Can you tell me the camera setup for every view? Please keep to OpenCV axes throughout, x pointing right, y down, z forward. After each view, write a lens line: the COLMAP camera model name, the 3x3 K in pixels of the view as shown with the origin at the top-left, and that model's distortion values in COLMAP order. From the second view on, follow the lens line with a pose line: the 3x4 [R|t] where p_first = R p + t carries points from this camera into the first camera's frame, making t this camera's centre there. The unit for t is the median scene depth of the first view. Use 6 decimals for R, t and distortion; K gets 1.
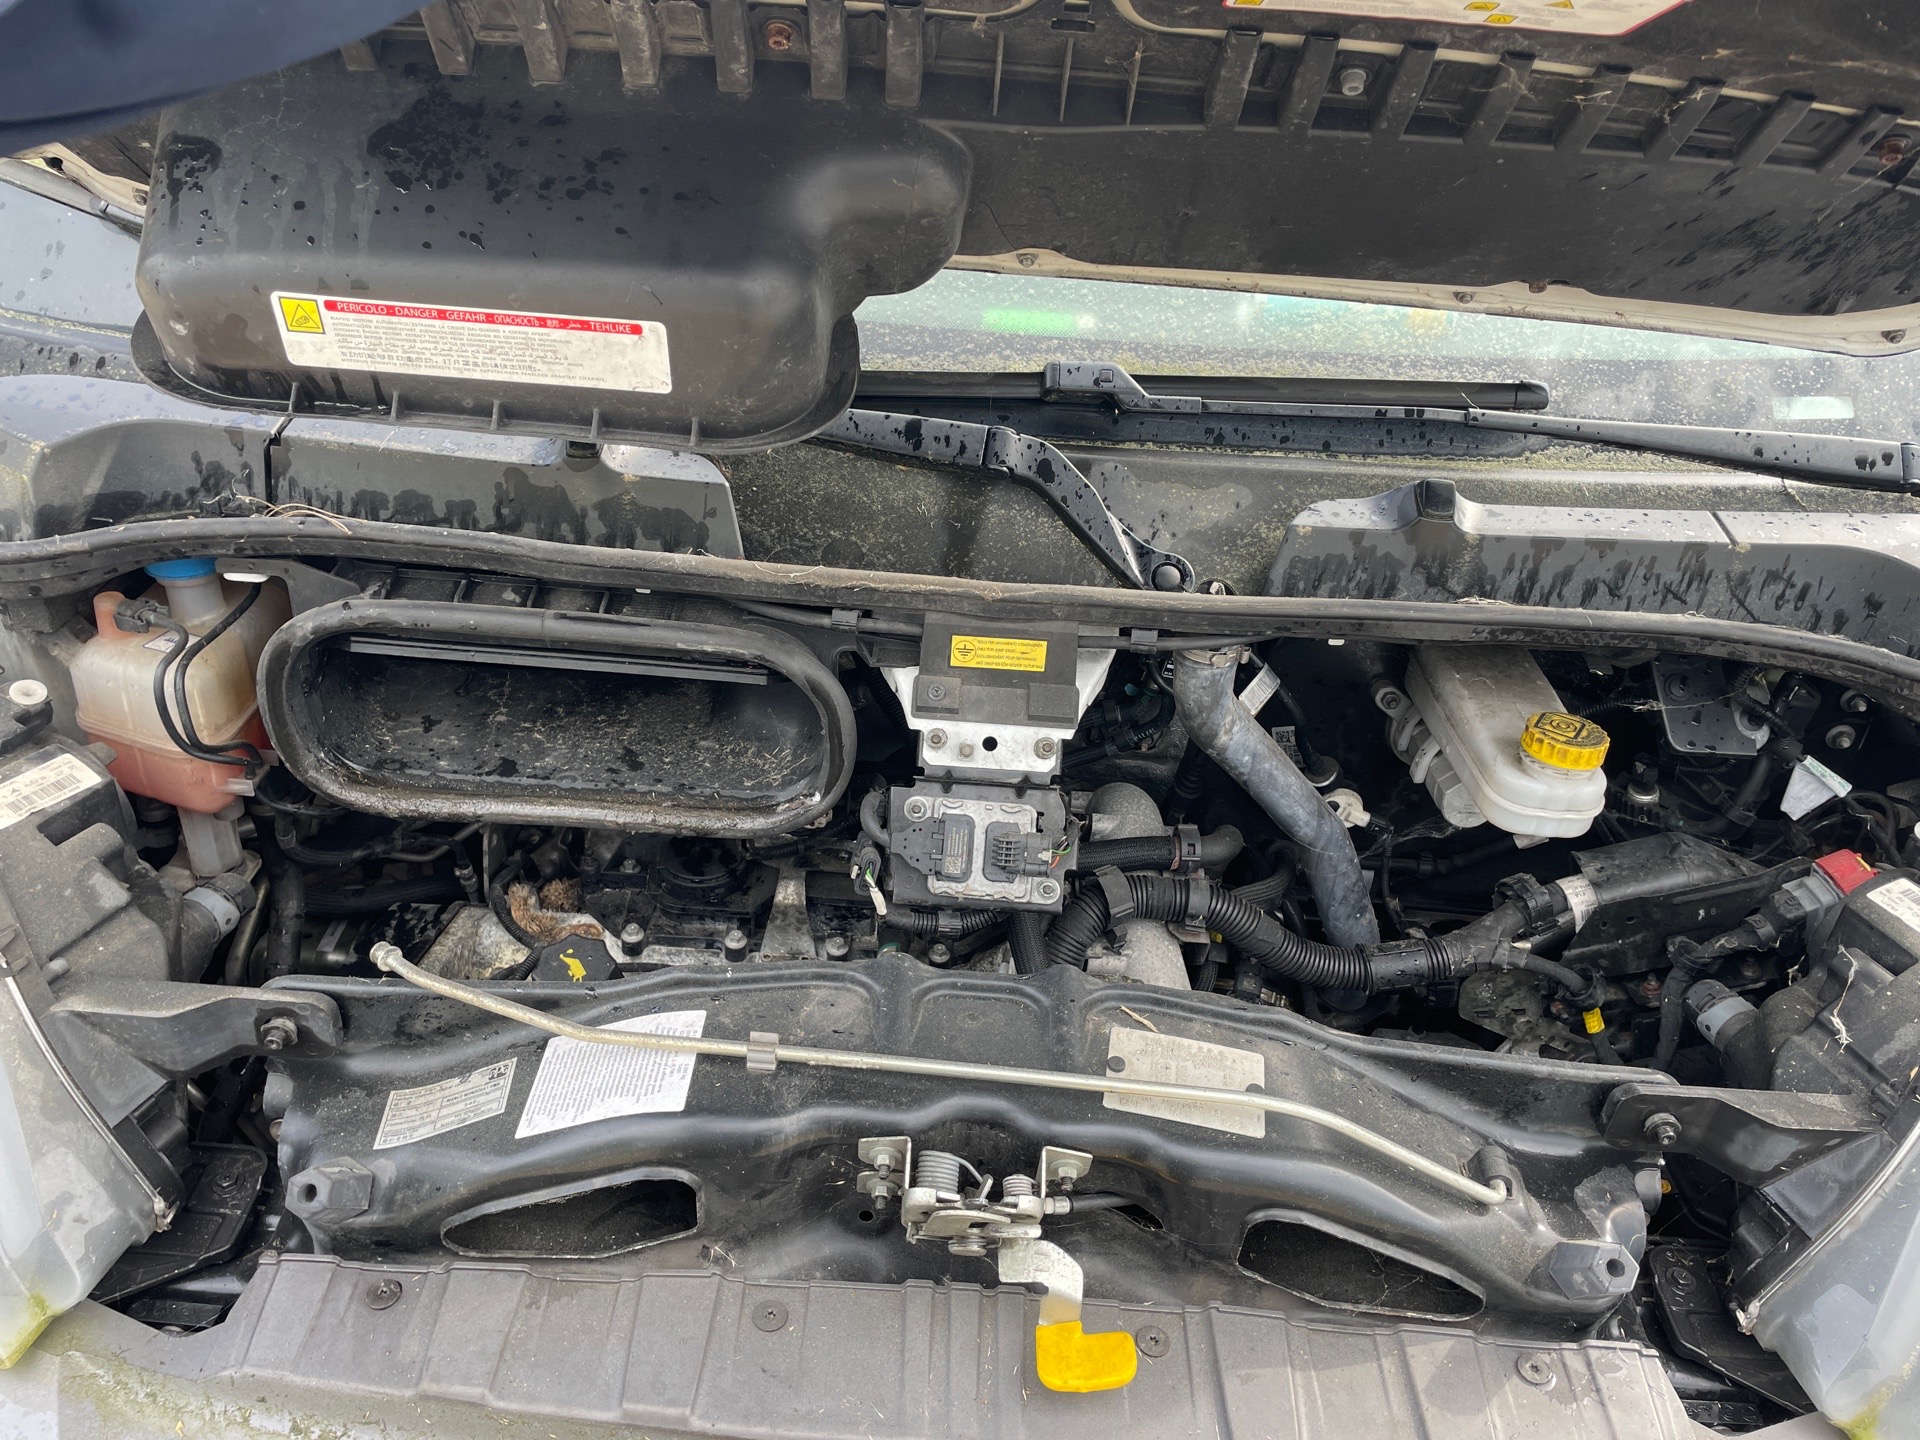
lens RADIAL K [[1446.1, 0, 945.3], [0, 1446.1, 716.2], [0, 0, 1]] dist [0.091690, -0.119487]
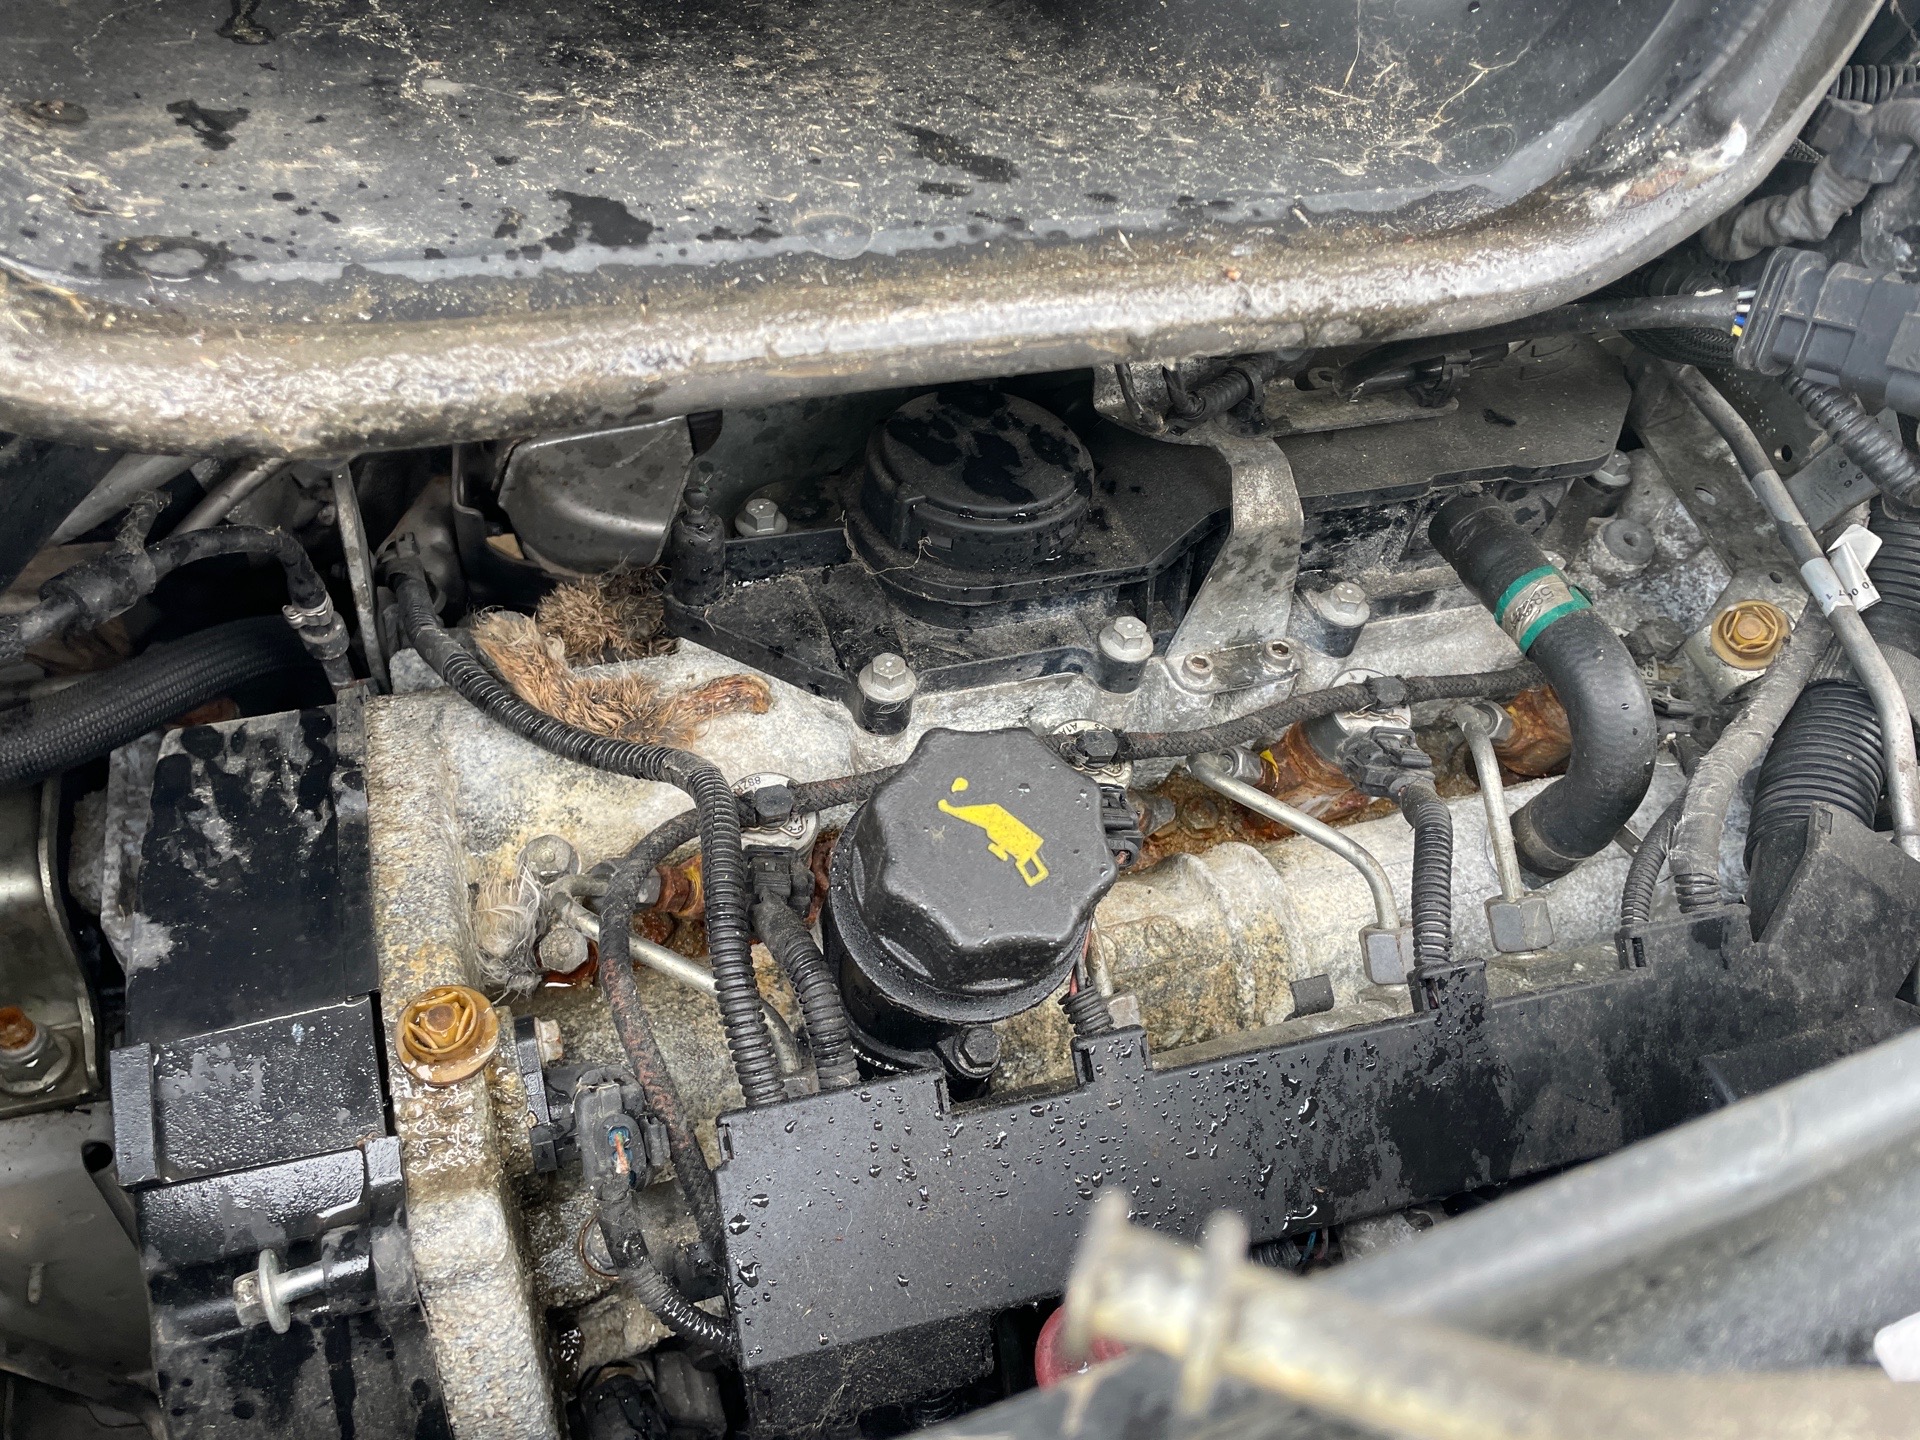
lens RADIAL K [[1446.1, 0, 953.0], [0, 1446.1, 718.4], [0, 0, 1]] dist [0.091690, -0.119487]
pose [[0.936399, -0.226715, 0.267875, -0.323408], [0.145060, 0.945105, 0.292804, 0.051249], [-0.319553, -0.235324, 0.917883, 0.674613]]
